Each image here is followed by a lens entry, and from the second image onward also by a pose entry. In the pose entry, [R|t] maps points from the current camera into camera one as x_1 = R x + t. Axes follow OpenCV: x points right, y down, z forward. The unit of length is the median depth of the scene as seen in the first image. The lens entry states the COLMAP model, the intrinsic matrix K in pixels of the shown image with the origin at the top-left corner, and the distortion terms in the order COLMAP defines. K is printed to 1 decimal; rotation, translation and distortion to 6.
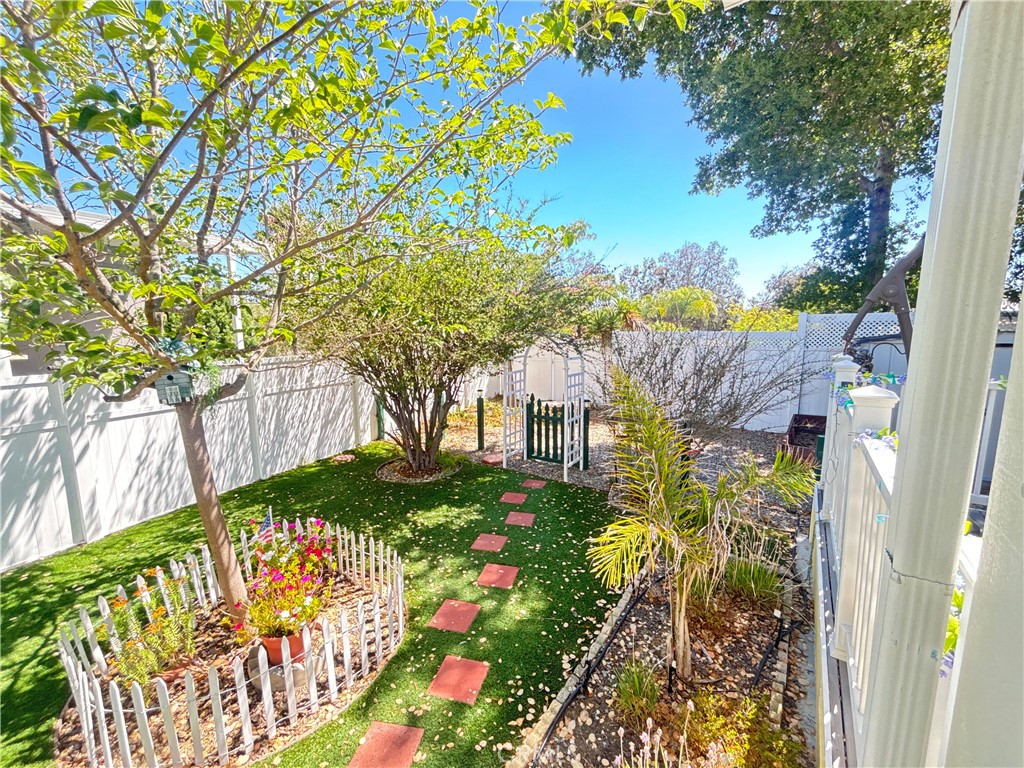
lens RADIAL K [[412.8, 0, 512.0], [0, 412.8, 384.0], [0, 0, 1]] dist [-0.000918, -0.000257]
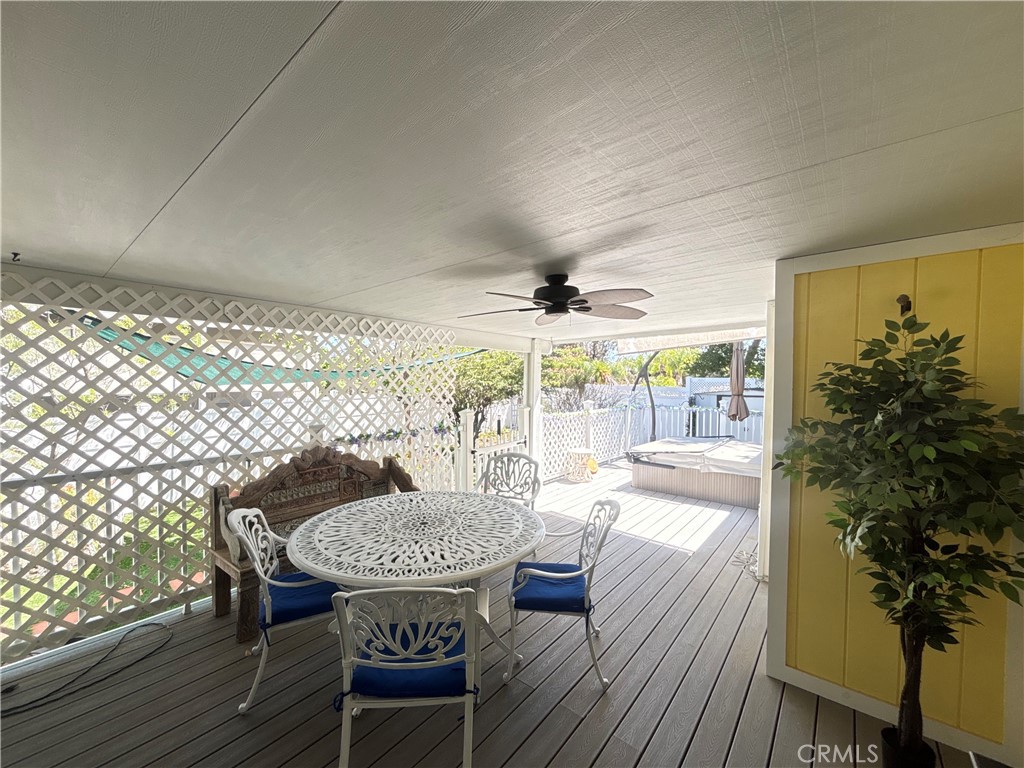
lens RADIAL K [[414.8, 0, 511.7], [0, 414.8, 385.5], [0, 0, 1]] dist [-0.003071, 0.003566]
pose [[0.997199, 0.025734, -0.070221, 0.126765], [-0.033746, 0.992744, -0.115415, 0.115126], [0.066741, 0.117462, 0.990832, -1.011385]]
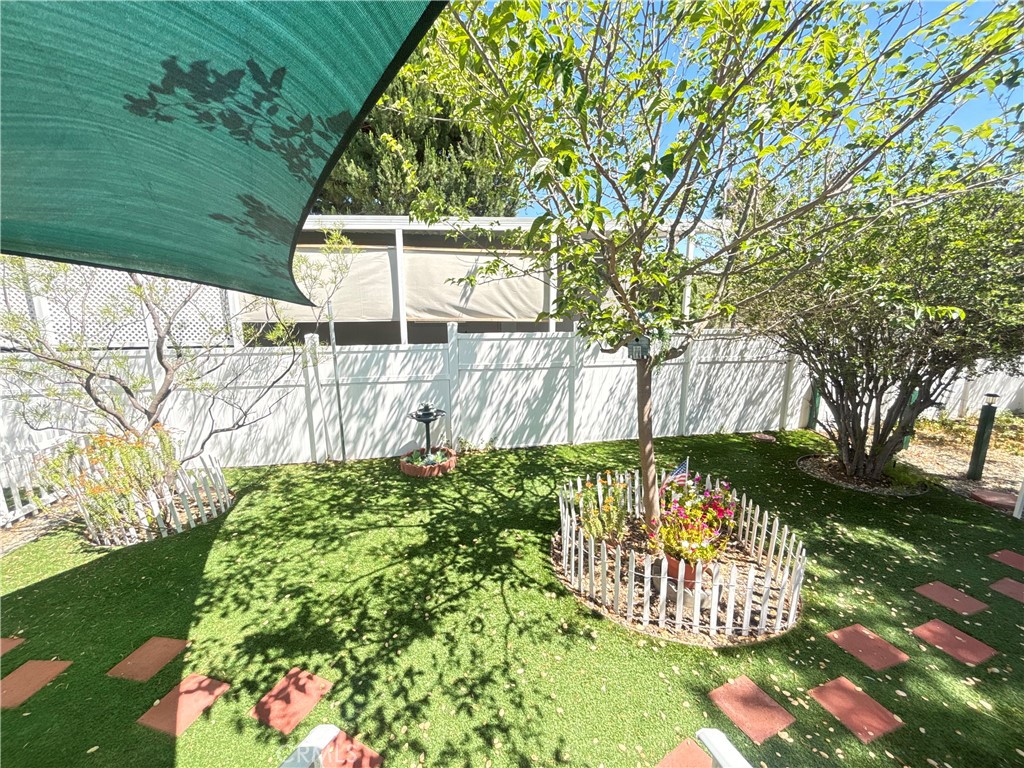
lens RADIAL K [[414.8, 0, 511.7], [0, 414.8, 385.5], [0, 0, 1]] dist [-0.003071, 0.003566]
pose [[0.566197, 0.167438, -0.807085, 0.033213], [-0.116625, 0.985574, 0.122652, 0.008605], [0.815978, 0.024681, 0.577556, -0.067345]]
